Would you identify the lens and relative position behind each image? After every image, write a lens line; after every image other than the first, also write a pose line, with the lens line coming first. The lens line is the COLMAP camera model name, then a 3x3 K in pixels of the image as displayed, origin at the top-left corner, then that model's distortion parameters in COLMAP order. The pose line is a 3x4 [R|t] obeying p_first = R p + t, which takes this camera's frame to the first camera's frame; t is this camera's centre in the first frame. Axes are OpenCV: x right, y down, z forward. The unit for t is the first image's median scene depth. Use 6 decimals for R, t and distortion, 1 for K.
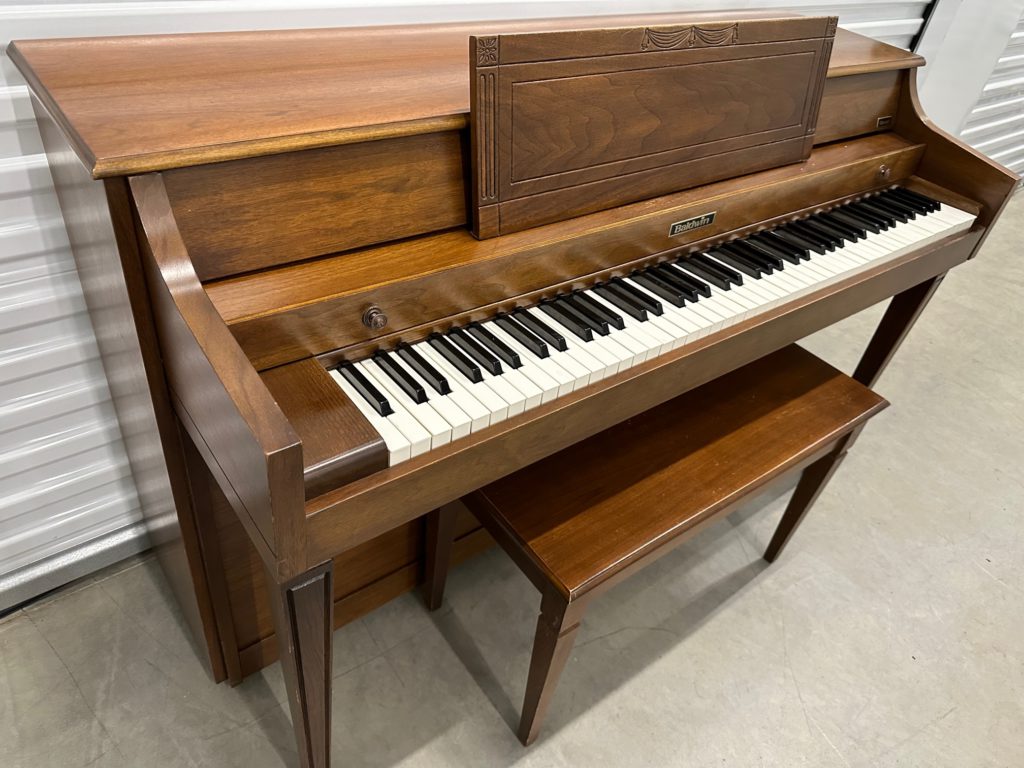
lens RADIAL K [[703.3, 0, 512.5], [0, 703.3, 412.9], [0, 0, 1]] dist [0.092663, -0.159931]
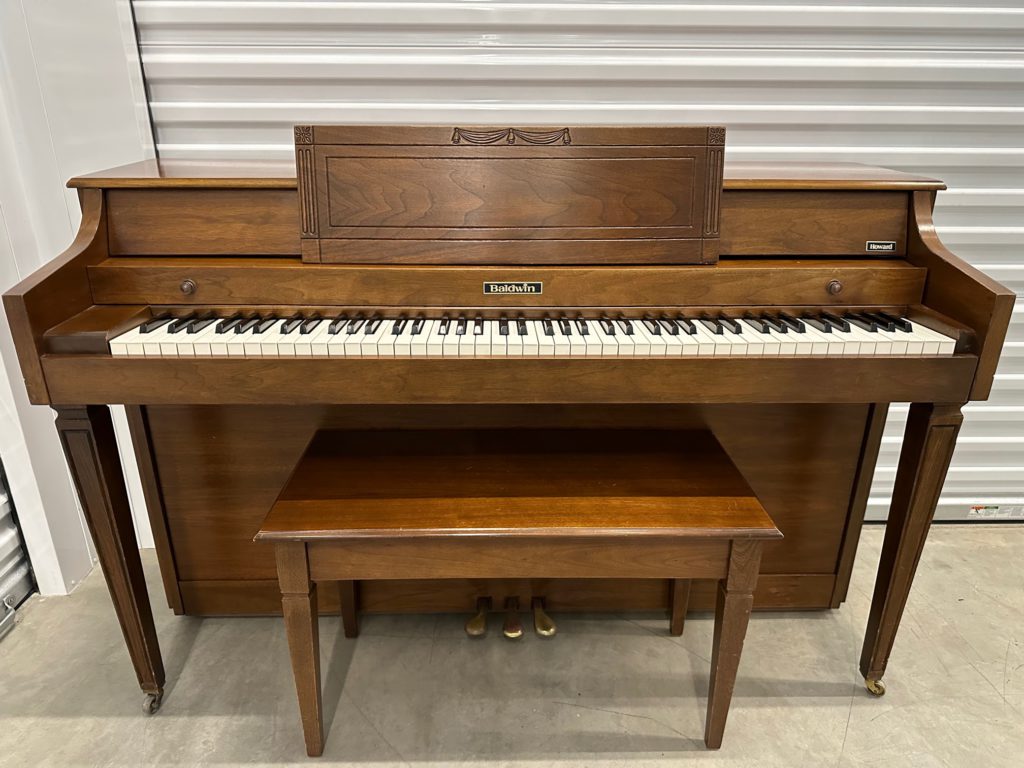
lens RADIAL K [[703.3, 0, 512.5], [0, 703.3, 412.9], [0, 0, 1]] dist [0.092663, -0.159931]
pose [[0.807723, 0.134906, -0.573919, 1.075089], [-0.310308, 0.924997, -0.219291, 0.193935], [0.501290, 0.355219, 0.789005, 0.206285]]
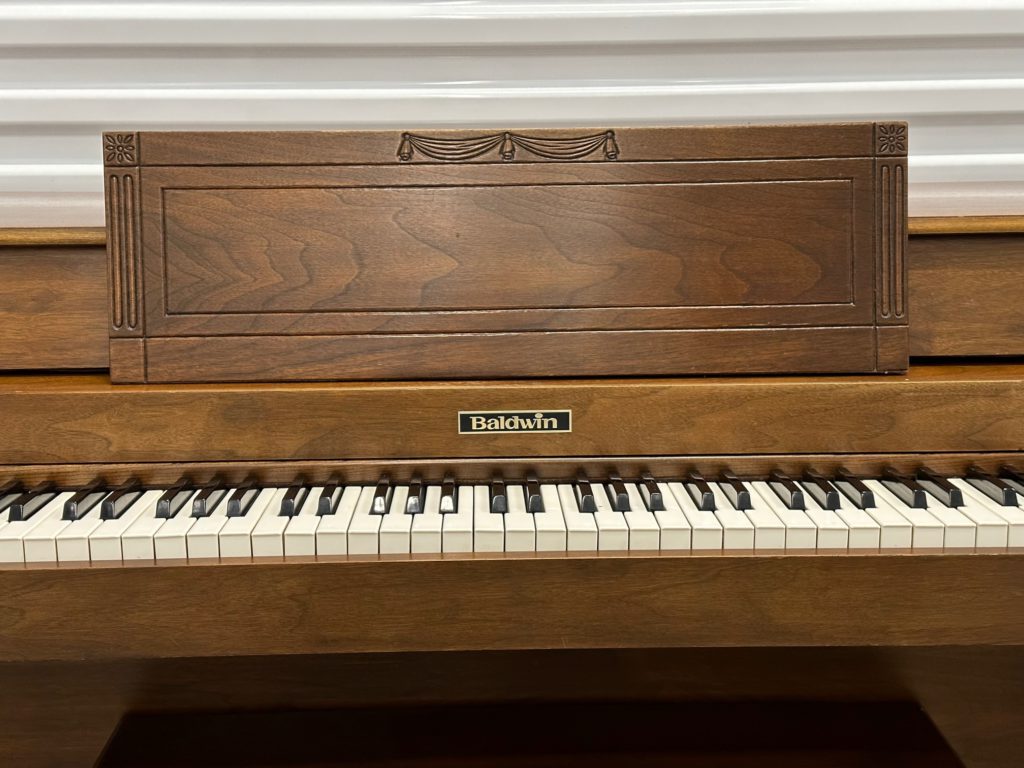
lens RADIAL K [[1440.1, 0, 510.3], [0, 1440.1, 474.4], [0, 0, 1]] dist [-0.007449, 0.550562]
pose [[0.805975, 0.032025, -0.591083, 1.109268], [-0.299546, 0.883316, -0.360589, 0.237294], [0.510566, 0.467682, 0.721523, 0.180101]]
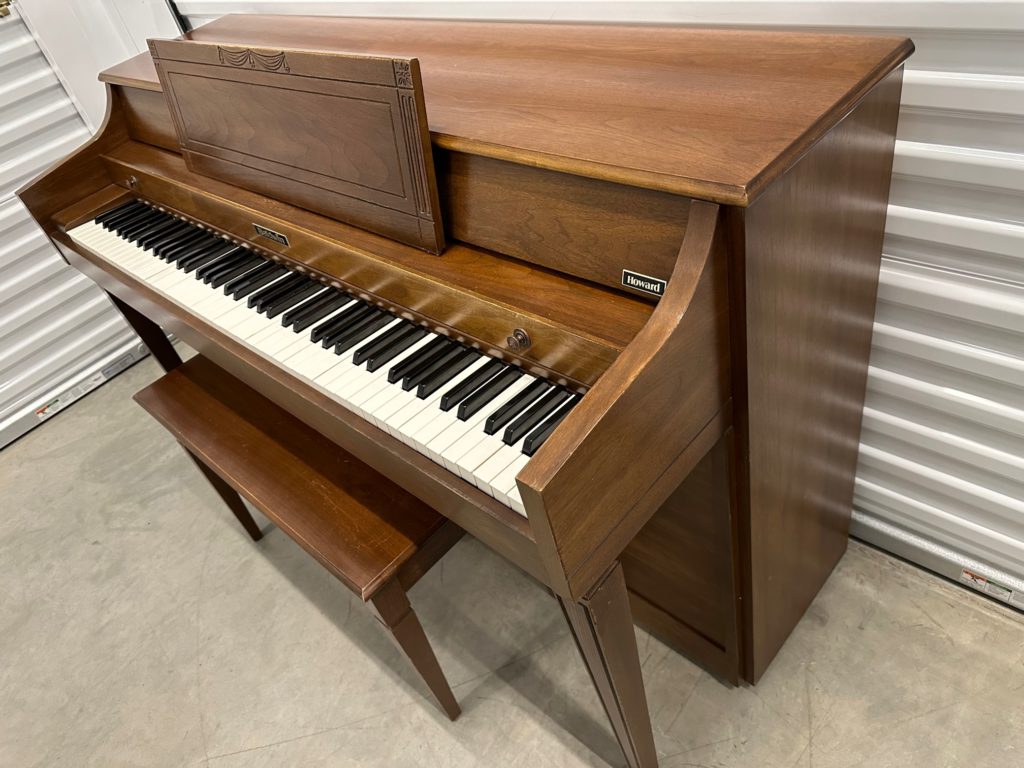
lens RADIAL K [[703.3, 0, 512.5], [0, 703.3, 412.9], [0, 0, 1]] dist [0.092663, -0.159931]
pose [[0.138036, 0.549313, -0.824137, 1.535211], [-0.466586, 0.770048, 0.435112, -0.800298], [0.873638, 0.324470, 0.362596, 1.175021]]
